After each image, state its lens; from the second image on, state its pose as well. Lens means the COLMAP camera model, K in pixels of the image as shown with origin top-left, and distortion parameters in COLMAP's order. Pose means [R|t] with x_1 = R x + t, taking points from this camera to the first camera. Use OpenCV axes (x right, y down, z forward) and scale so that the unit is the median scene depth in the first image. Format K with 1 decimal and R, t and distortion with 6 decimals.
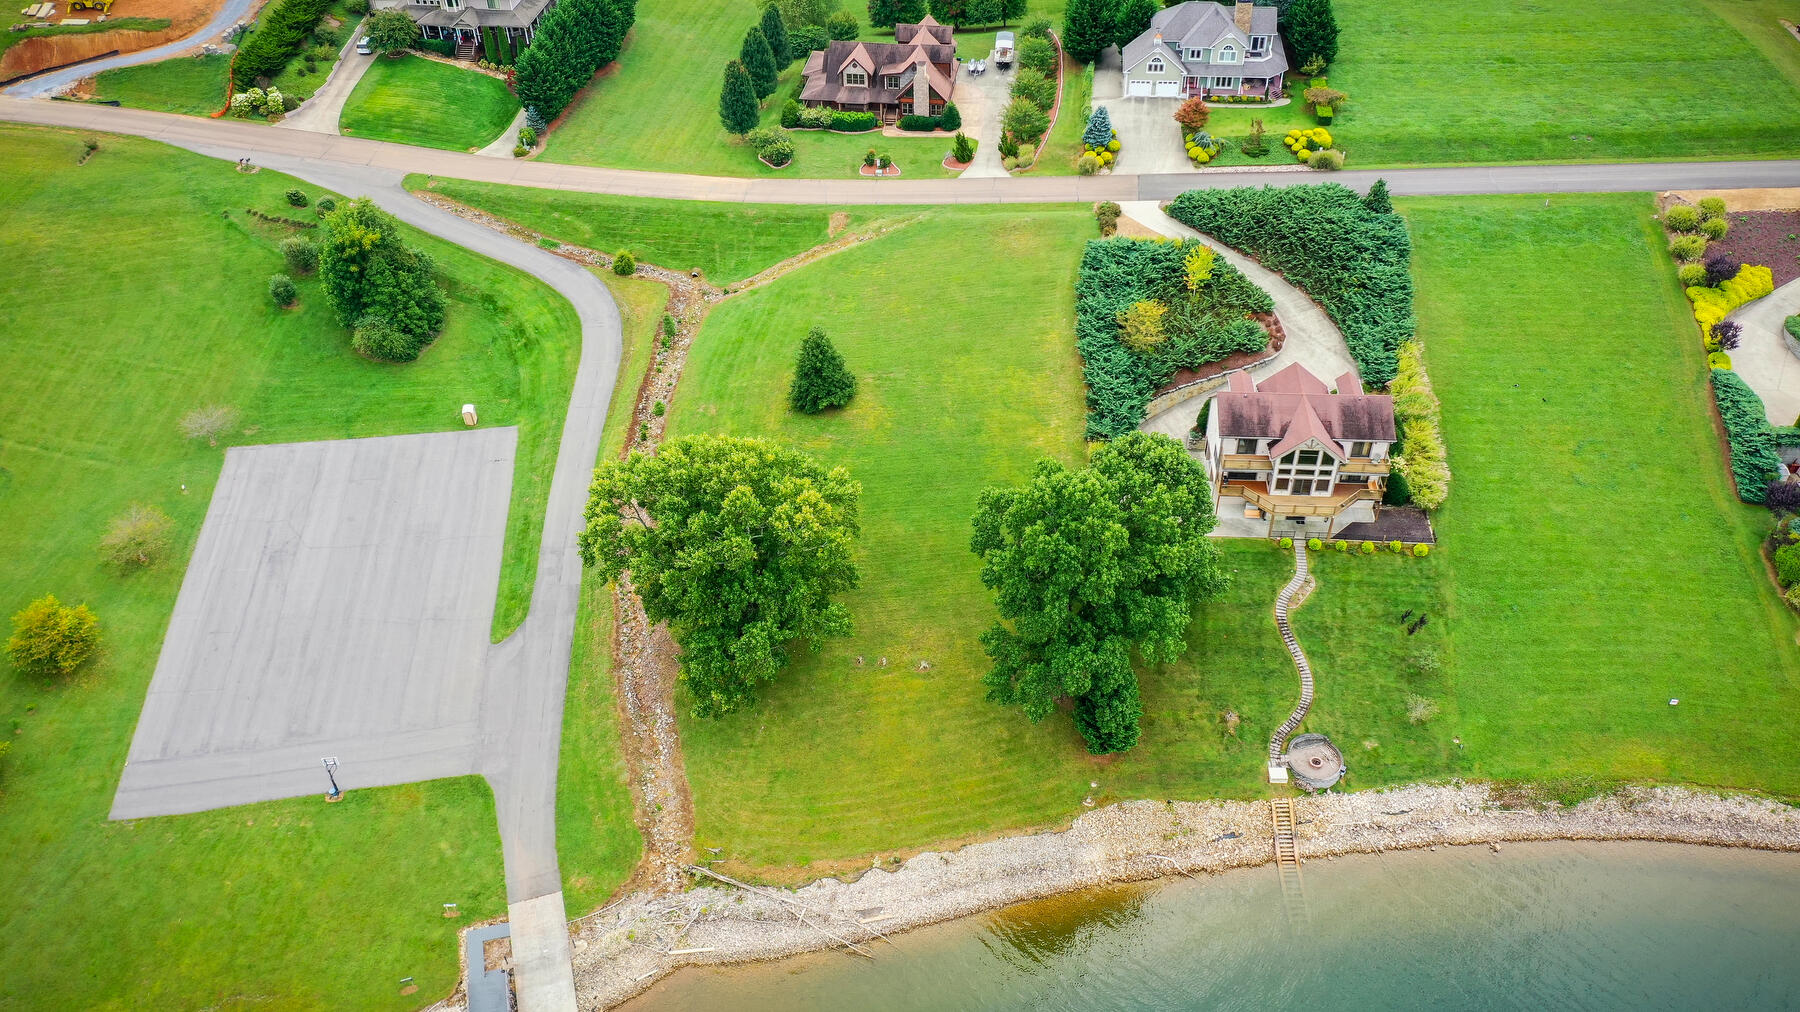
lens RADIAL K [[1418.8, 0, 900.0], [0, 1418.8, 506.0], [0, 0, 1]] dist [-0.001065, 0.003720]
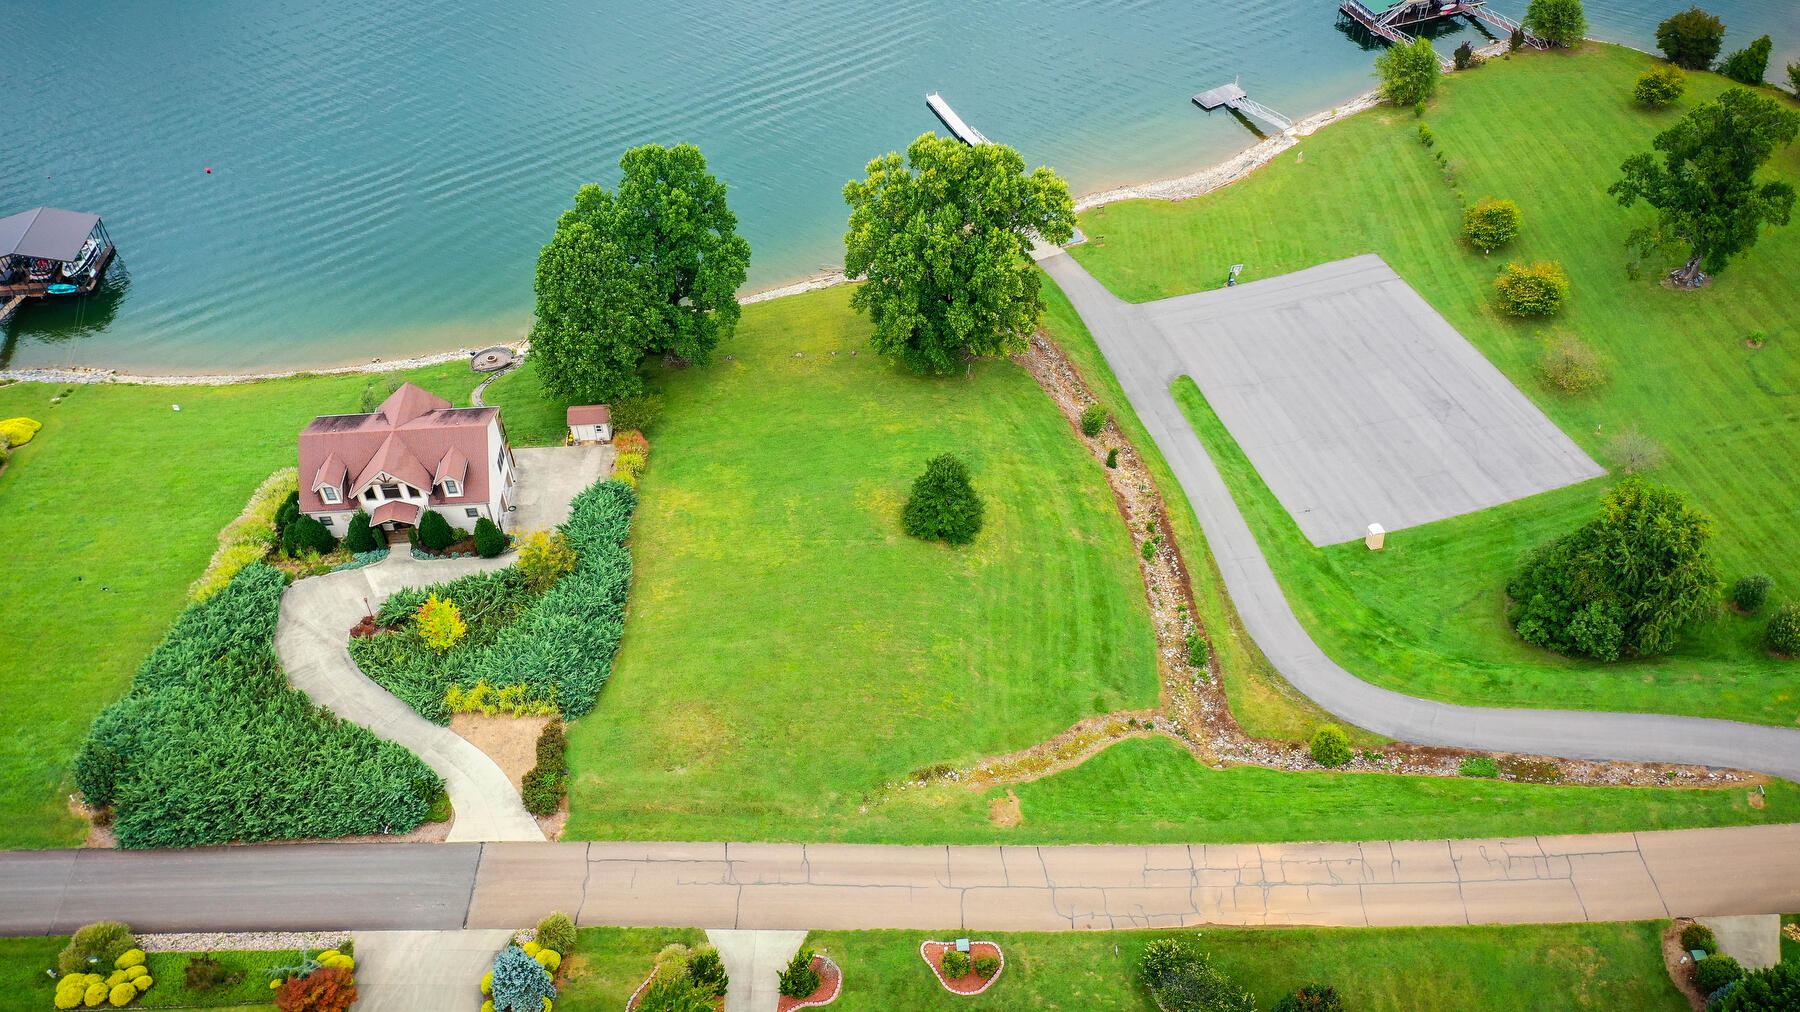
lens RADIAL K [[1406.7, 0, 900.0], [0, 1406.7, 506.0], [0, 0, 1]] dist [0.004304, 0.003324]
pose [[-0.989551, 0.126284, -0.069577, 0.026022], [-0.058486, 0.089502, 0.994268, -0.852414], [0.131787, 0.987948, -0.081181, 0.993690]]
